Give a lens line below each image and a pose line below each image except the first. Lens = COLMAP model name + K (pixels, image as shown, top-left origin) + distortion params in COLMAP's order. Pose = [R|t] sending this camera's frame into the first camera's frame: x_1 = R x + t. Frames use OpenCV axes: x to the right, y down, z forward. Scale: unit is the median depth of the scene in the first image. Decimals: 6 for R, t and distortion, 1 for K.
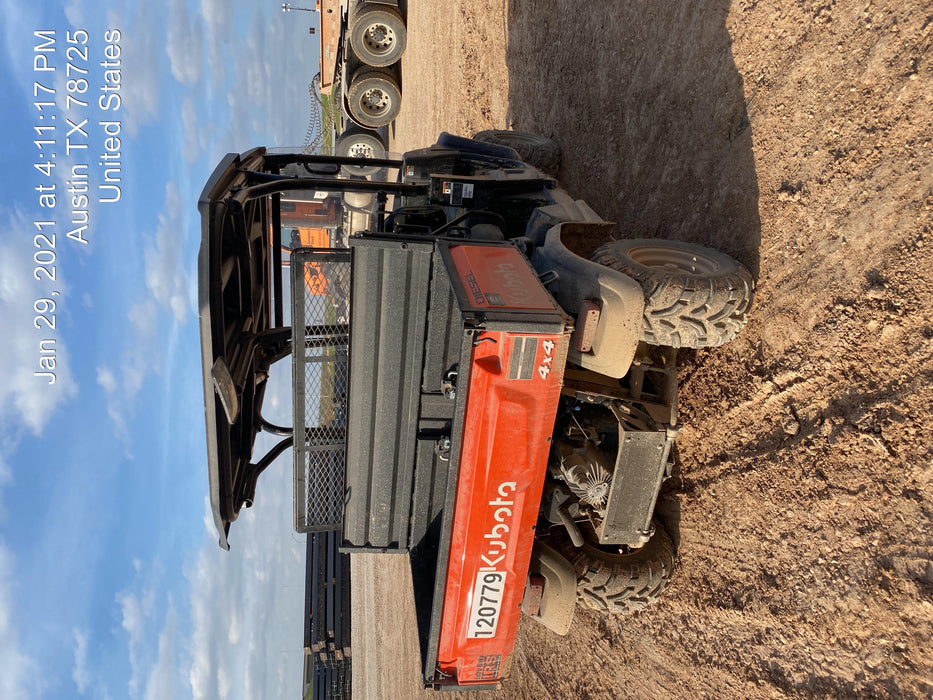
lens RADIAL K [[713.2, 0, 466.2], [0, 713.2, 359.4], [0, 0, 1]] dist [0.001434, 0.001553]
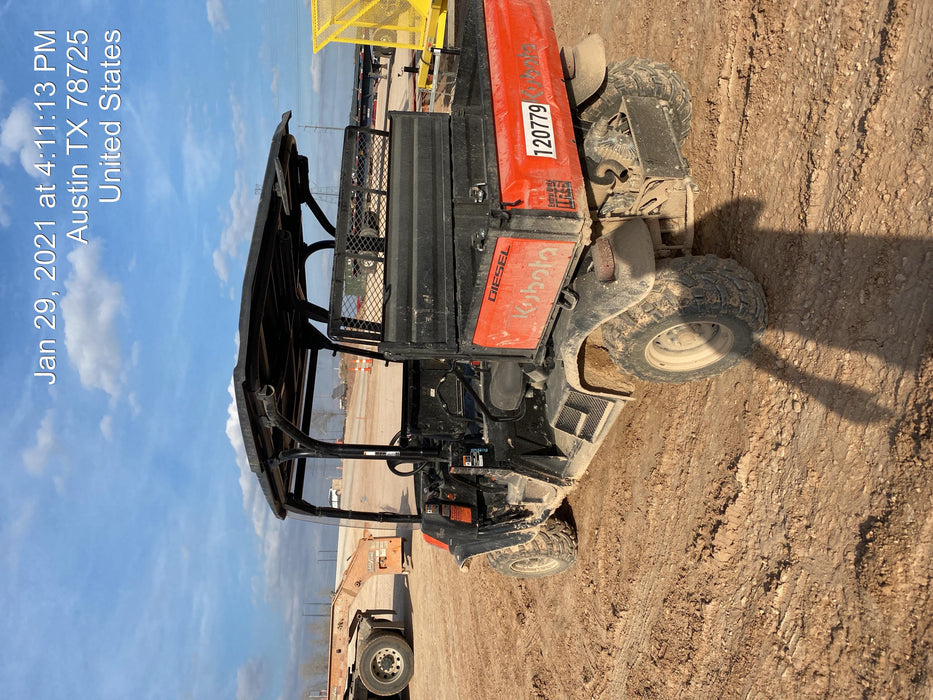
lens RADIAL K [[713.2, 0, 466.2], [0, 713.2, 359.4], [0, 0, 1]] dist [0.001434, 0.001553]
pose [[0.991156, -0.113448, 0.068848, -0.172689], [0.114793, 0.472655, -0.873739, 1.334897], [0.066583, 0.873914, 0.481498, 0.795382]]
